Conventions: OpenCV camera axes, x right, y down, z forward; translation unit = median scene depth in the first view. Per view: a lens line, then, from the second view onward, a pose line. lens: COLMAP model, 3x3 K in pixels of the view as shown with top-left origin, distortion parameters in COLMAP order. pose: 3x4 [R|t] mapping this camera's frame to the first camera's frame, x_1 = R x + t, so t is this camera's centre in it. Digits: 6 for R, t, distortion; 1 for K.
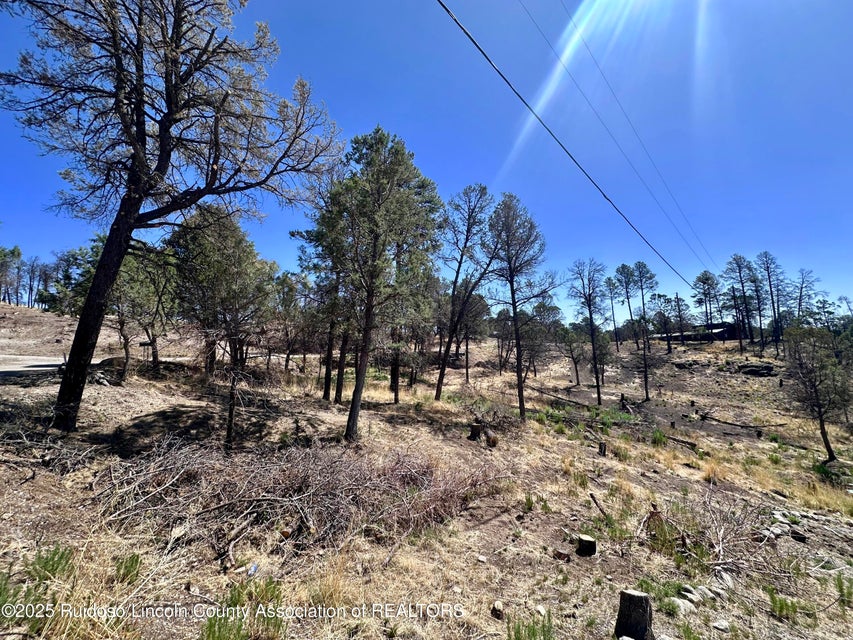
lens RADIAL K [[340.0, 0, 426.2], [0, 340.0, 322.5], [0, 0, 1]] dist [-0.000571, -0.000378]
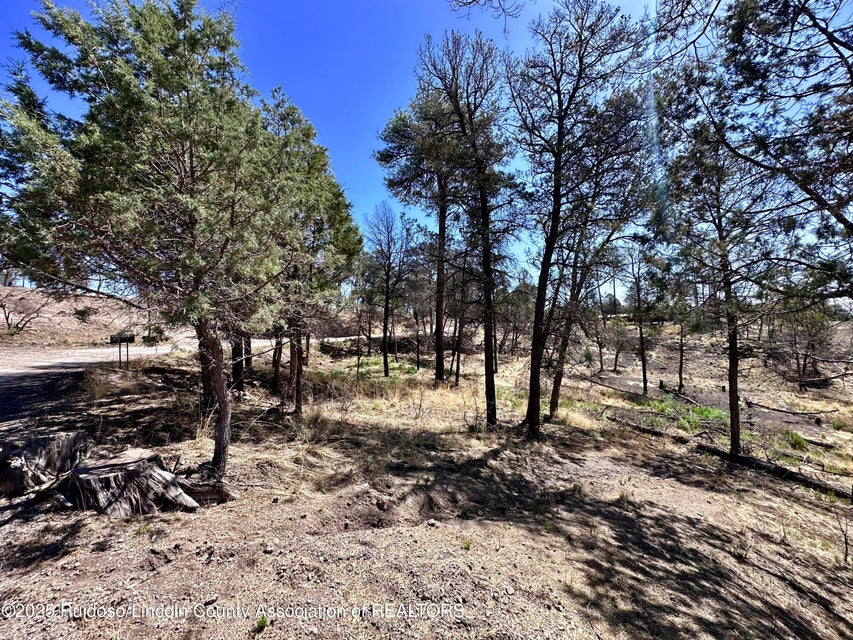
lens RADIAL K [[340.0, 0, 426.2], [0, 340.0, 322.5], [0, 0, 1]] dist [-0.000571, -0.000378]
pose [[0.980878, 0.003829, 0.194584, -0.218580], [-0.016851, 0.997723, 0.065310, -0.002546], [-0.193891, -0.067340, 0.978709, 0.184072]]
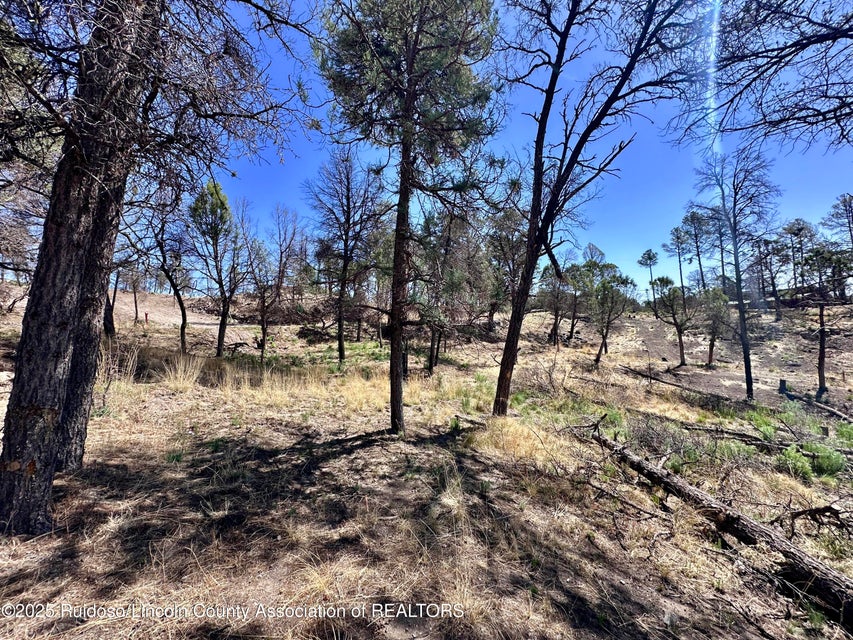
lens RADIAL K [[340.0, 0, 426.2], [0, 340.0, 322.5], [0, 0, 1]] dist [-0.000571, -0.000378]
pose [[0.998874, -0.009842, -0.046412, -0.019521], [0.012954, 0.997653, 0.067239, 0.051581], [0.045641, -0.067765, 0.996657, 0.332186]]
